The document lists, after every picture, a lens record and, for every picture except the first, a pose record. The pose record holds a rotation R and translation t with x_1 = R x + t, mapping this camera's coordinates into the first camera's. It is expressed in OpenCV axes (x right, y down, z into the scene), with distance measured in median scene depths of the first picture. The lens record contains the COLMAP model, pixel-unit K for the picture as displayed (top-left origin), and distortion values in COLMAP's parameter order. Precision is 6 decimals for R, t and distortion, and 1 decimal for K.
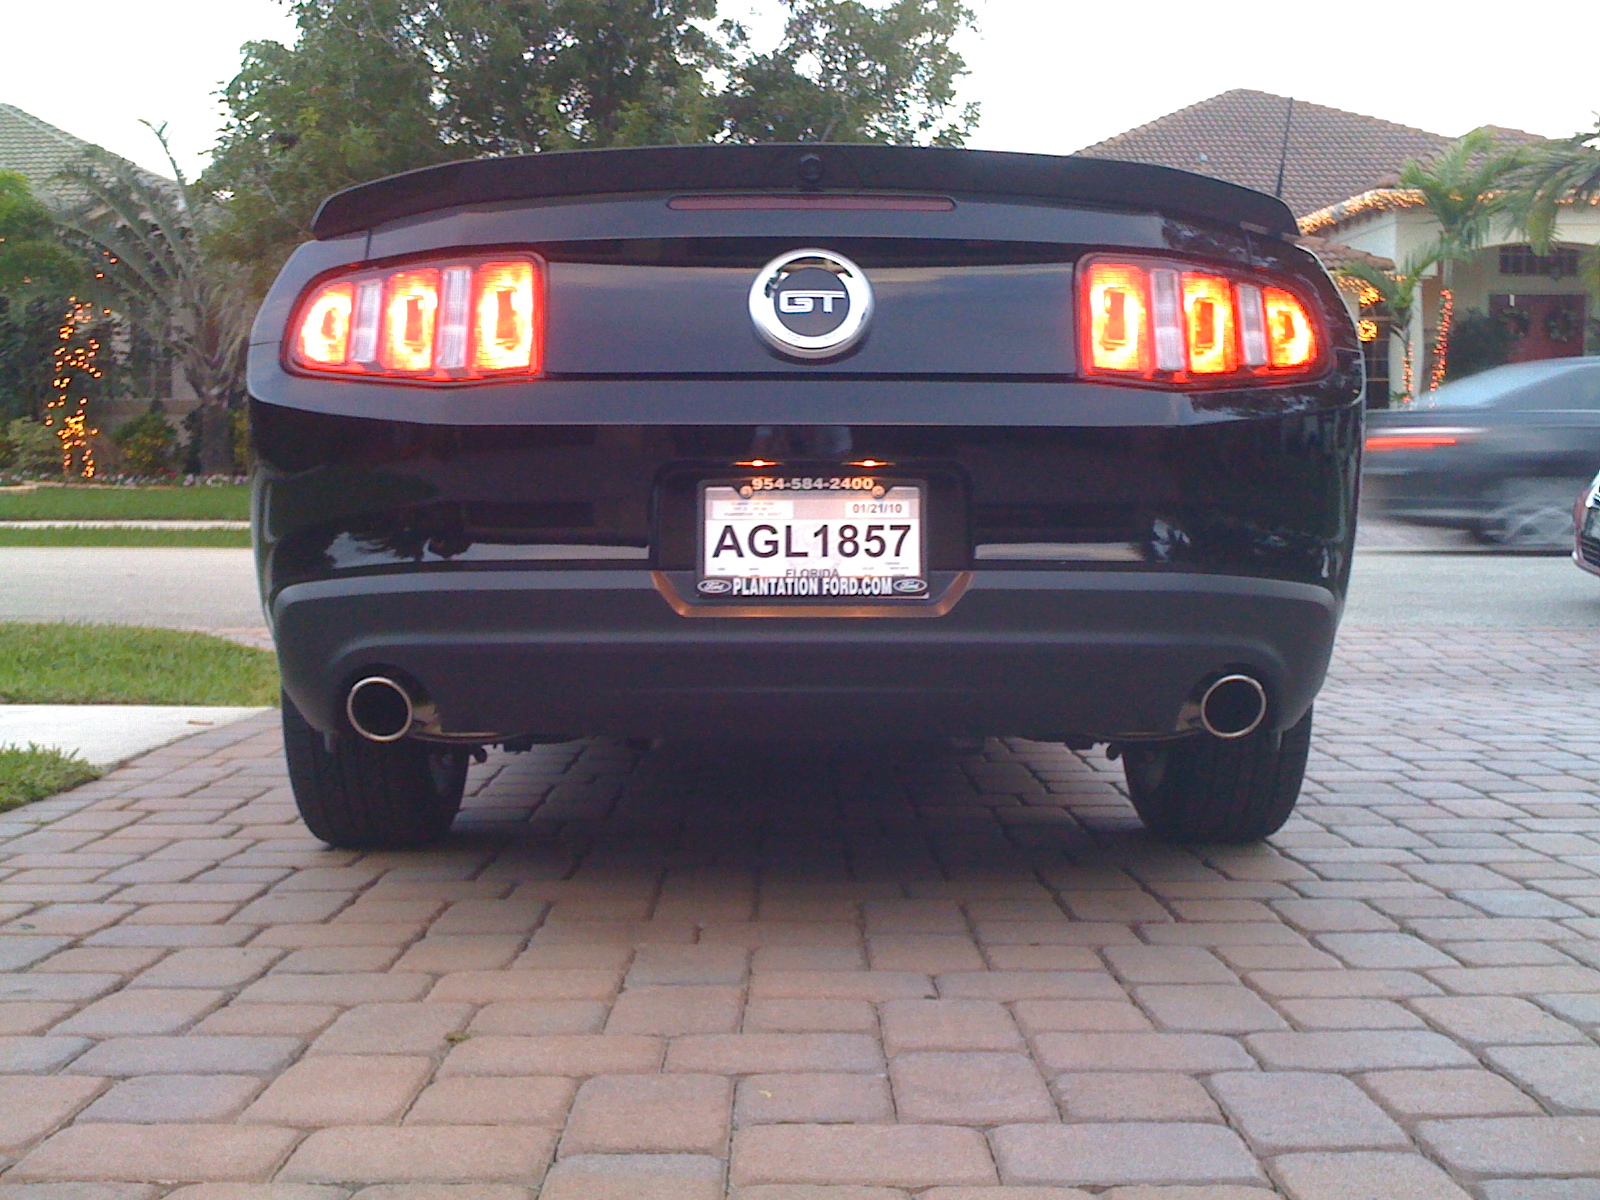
lens RADIAL K [[1724.5, 0, 801.3], [0, 1724.5, 525.6], [0, 0, 1]] dist [0.069130, -0.313563]
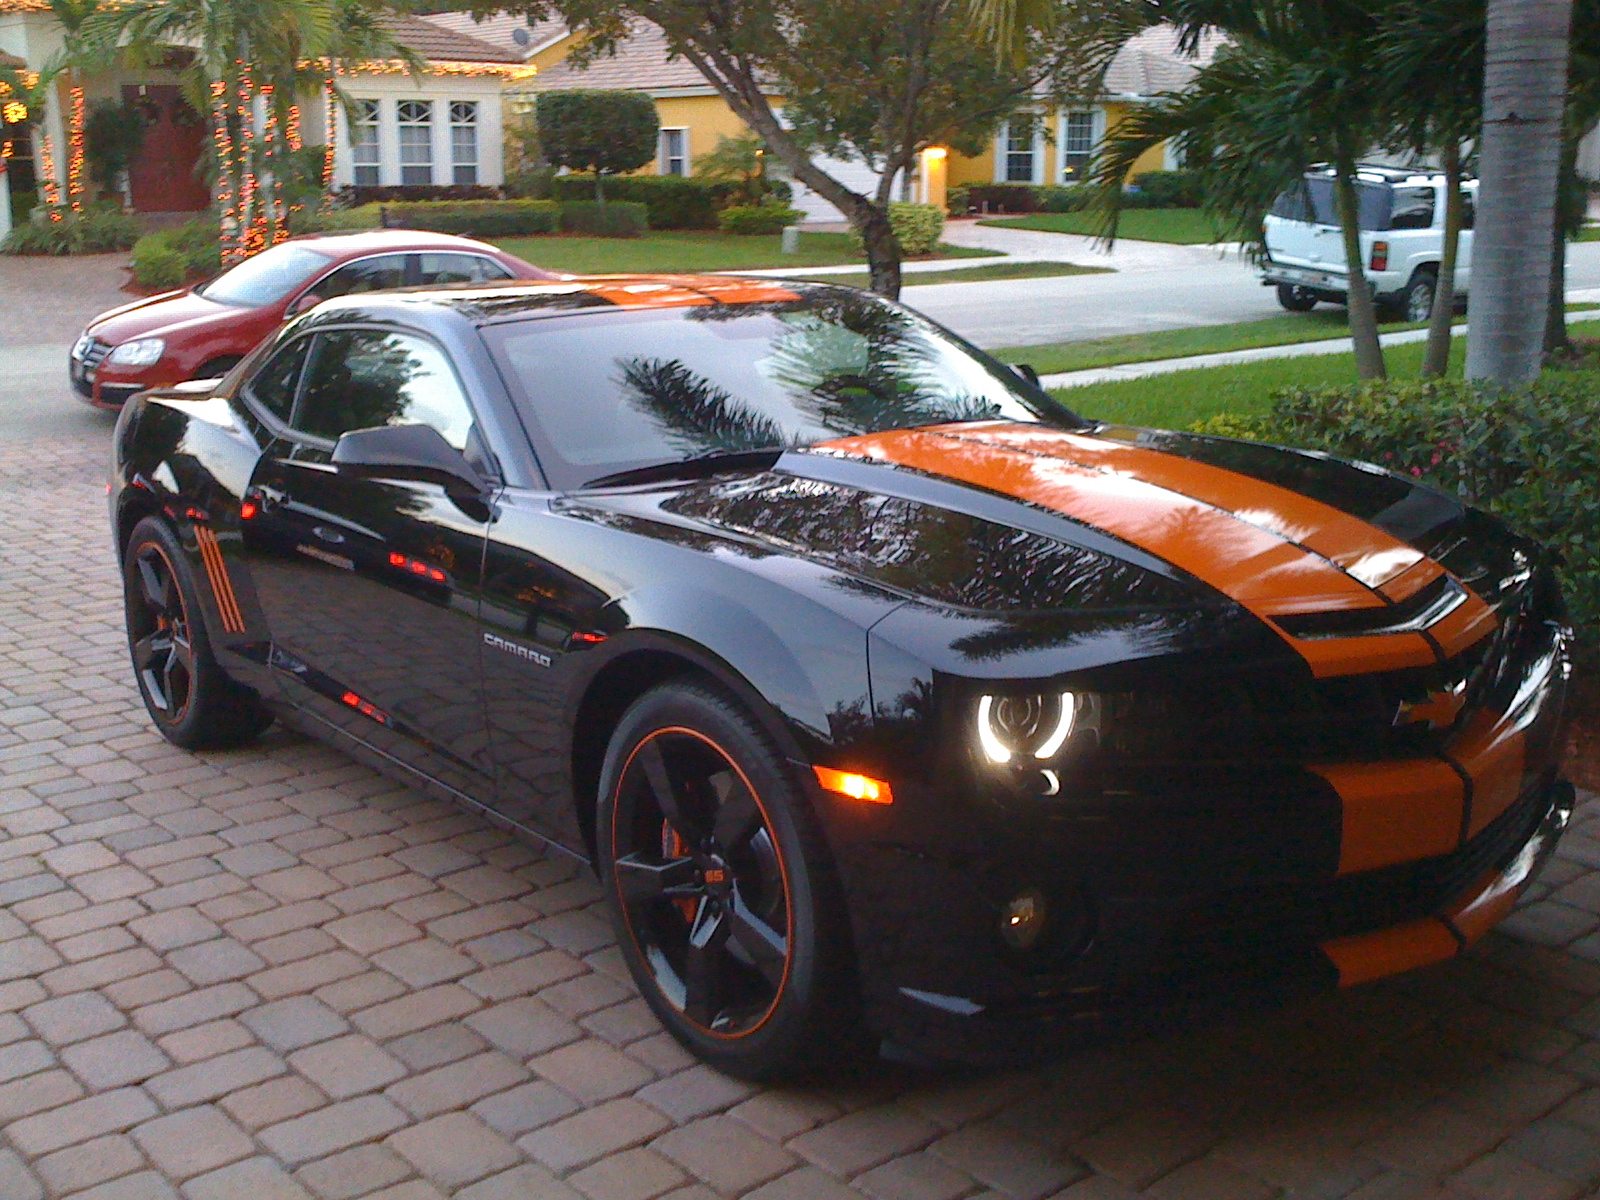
lens RADIAL K [[1789.1, 0, 799.3], [0, 1789.1, 573.7], [0, 0, 1]] dist [0.084246, -0.253643]
pose [[0.783147, -0.138266, 0.606270, -0.021223], [0.020441, 0.980164, 0.197131, -0.058946], [-0.621500, -0.141990, 0.770439, -0.325353]]
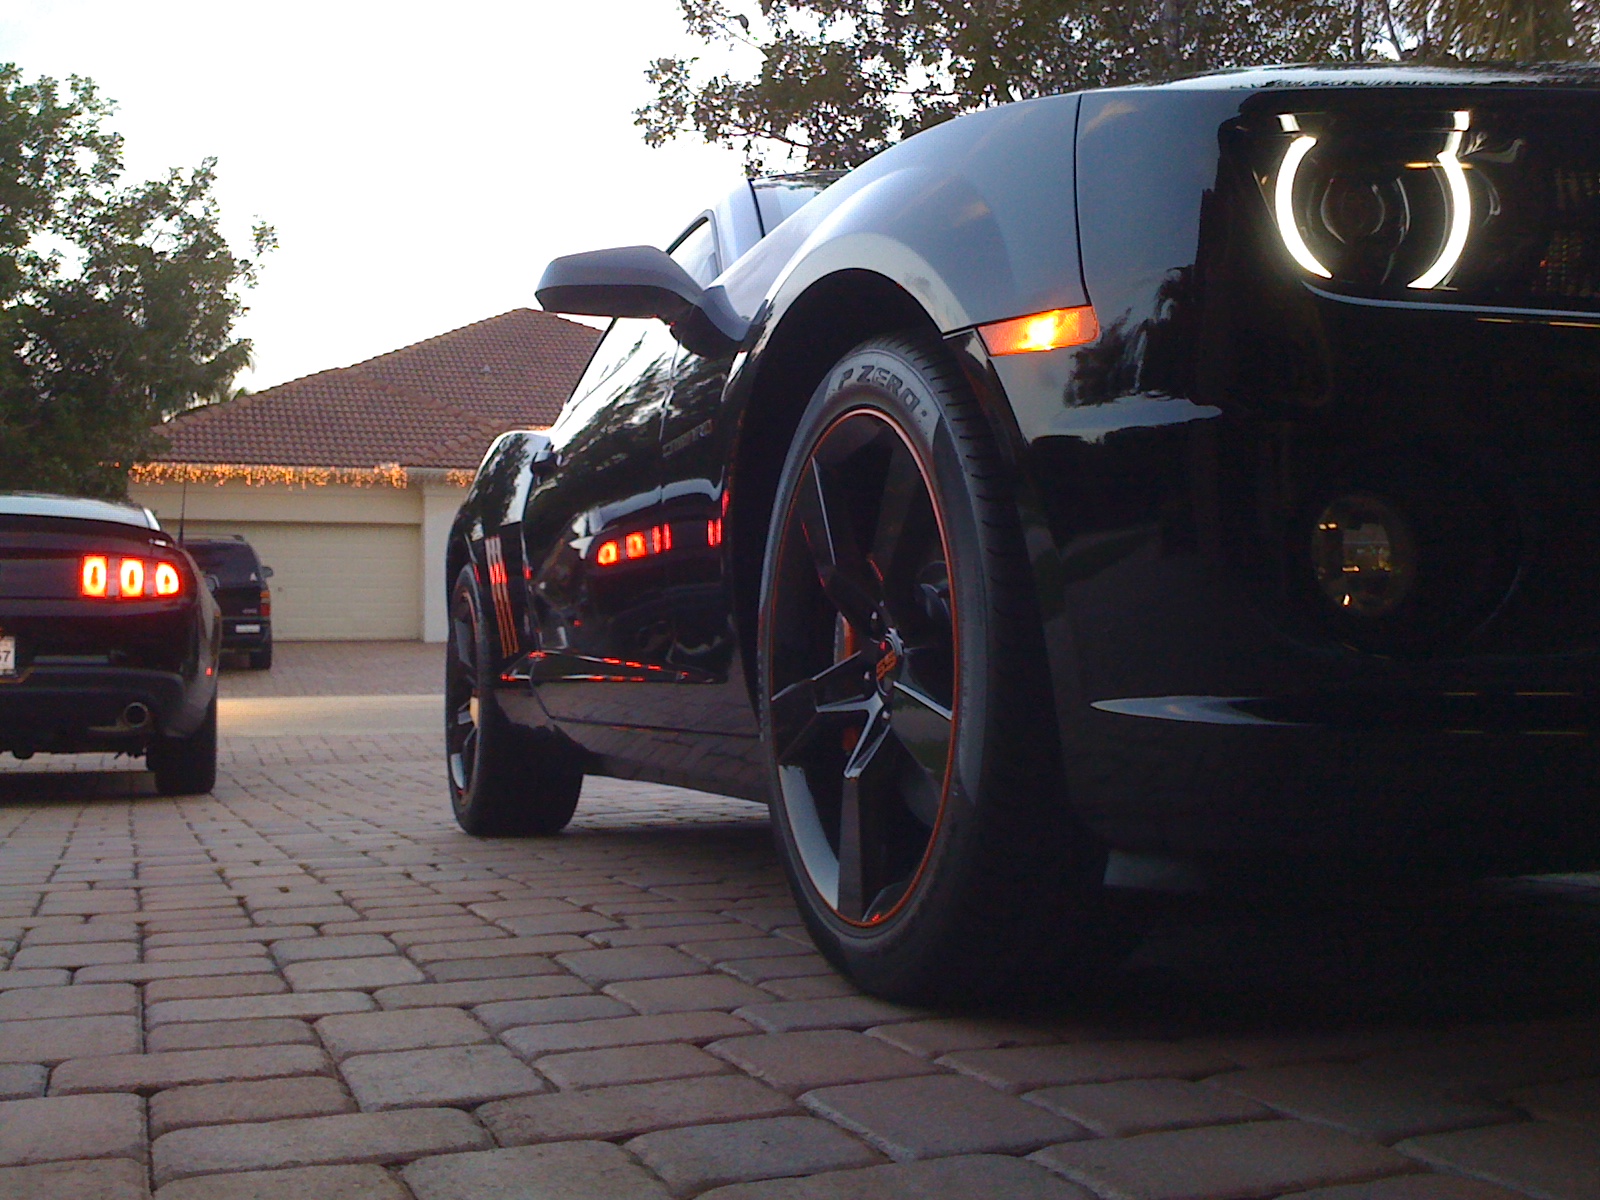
lens RADIAL K [[1789.1, 0, 799.3], [0, 1789.1, 573.7], [0, 0, 1]] dist [0.084246, -0.253643]
pose [[0.942618, 0.006704, 0.333806, 0.038154], [0.015880, 0.997767, -0.064879, 0.011209], [-0.333496, 0.066457, 0.940406, -0.283785]]
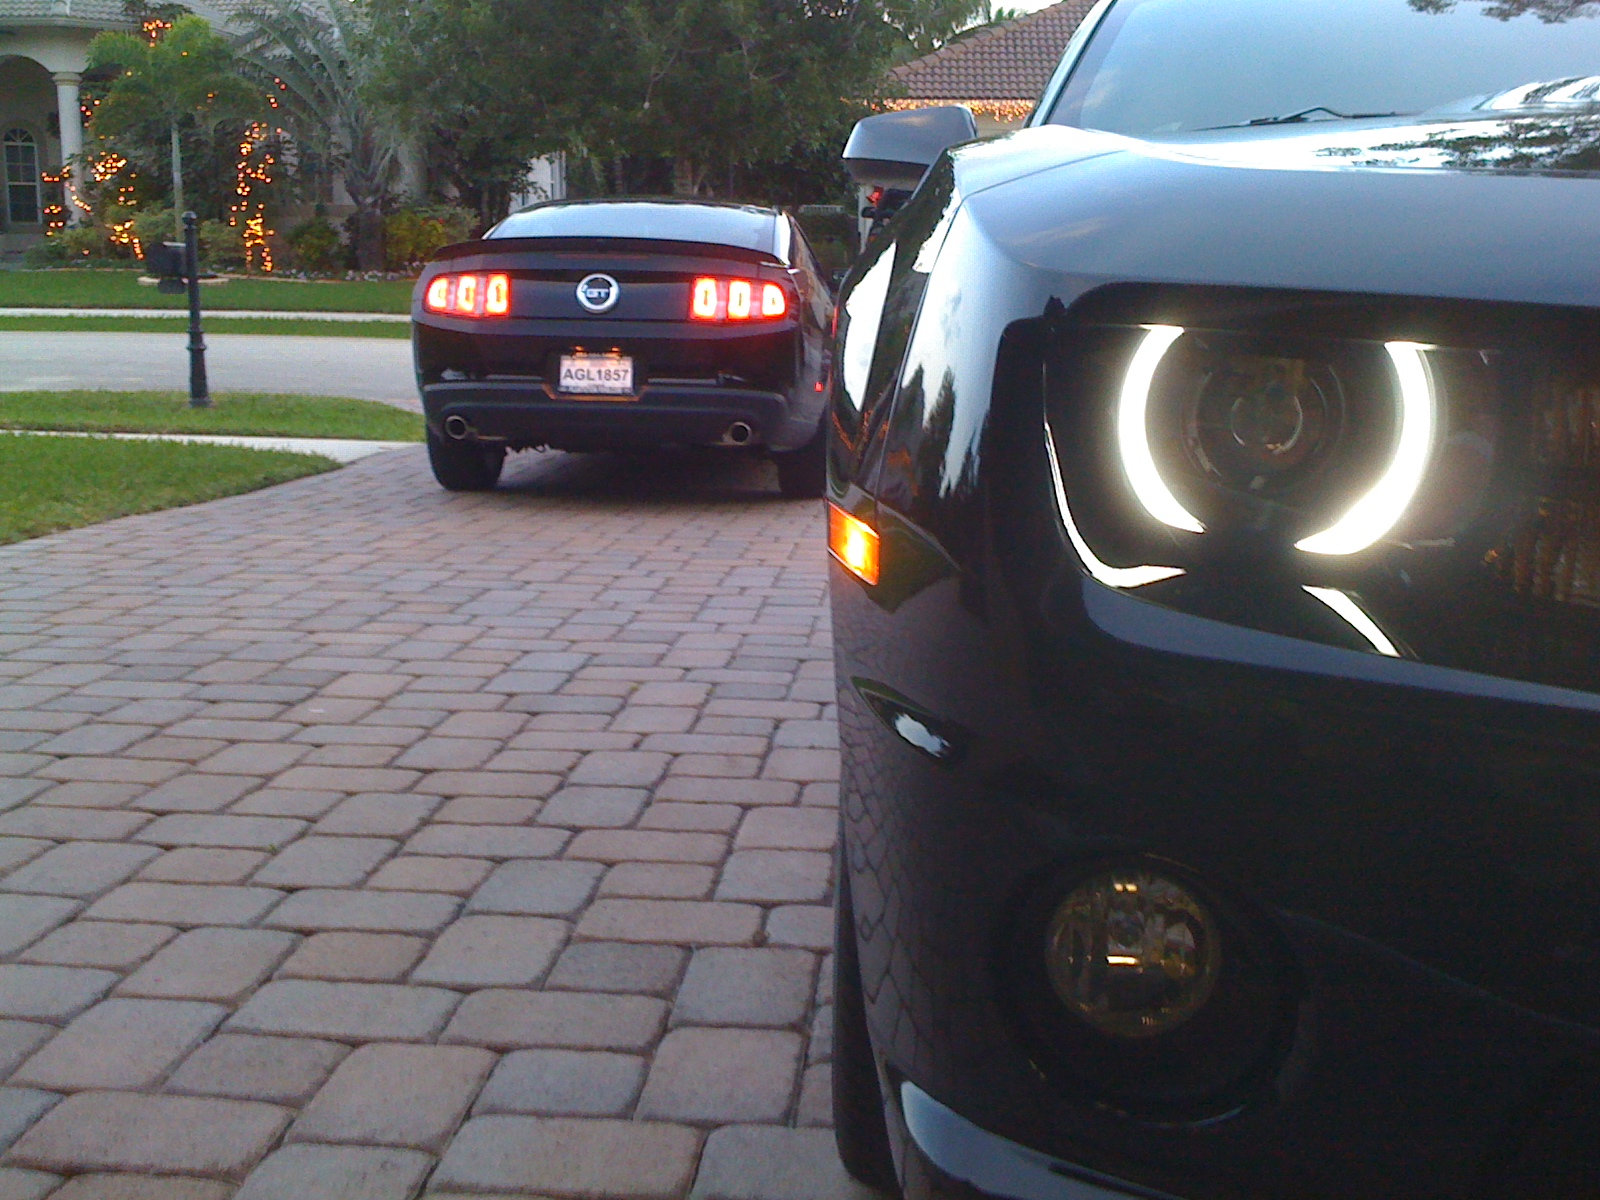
lens RADIAL K [[1789.1, 0, 799.3], [0, 1789.1, 573.7], [0, 0, 1]] dist [0.084246, -0.253643]
pose [[0.995829, 0.029943, -0.086180, 0.083218], [-0.016768, 0.988586, 0.149720, -0.015900], [0.089680, -0.147651, 0.984965, -0.273792]]
